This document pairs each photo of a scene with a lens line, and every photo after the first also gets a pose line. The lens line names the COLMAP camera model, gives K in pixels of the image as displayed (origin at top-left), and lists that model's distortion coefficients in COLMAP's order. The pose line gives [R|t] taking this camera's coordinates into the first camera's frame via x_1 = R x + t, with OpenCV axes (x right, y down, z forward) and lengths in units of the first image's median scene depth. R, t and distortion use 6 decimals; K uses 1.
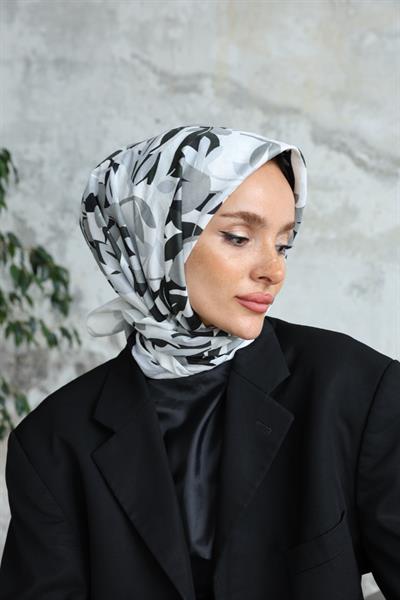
lens RADIAL K [[1054.3, 0, 200.0], [0, 1054.3, 300.0], [0, 0, 1]] dist [0.150535, 0.262215]
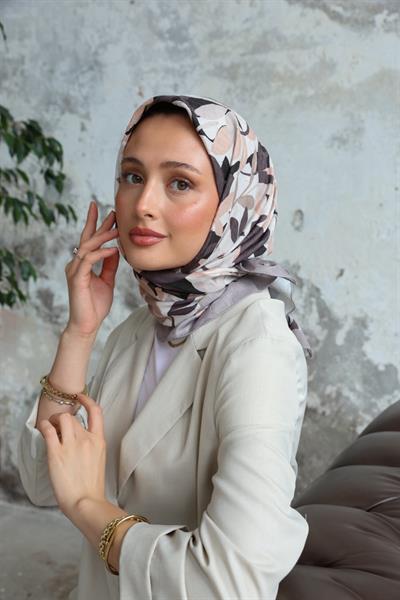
lens RADIAL K [[789.8, 0, 200.0], [0, 789.8, 300.0], [0, 0, 1]] dist [0.085343, 0.034725]
pose [[0.994528, -0.074435, 0.073305, -0.055577], [0.070950, 0.996273, 0.049050, 0.094220], [-0.076683, -0.043581, 0.996103, 0.201250]]
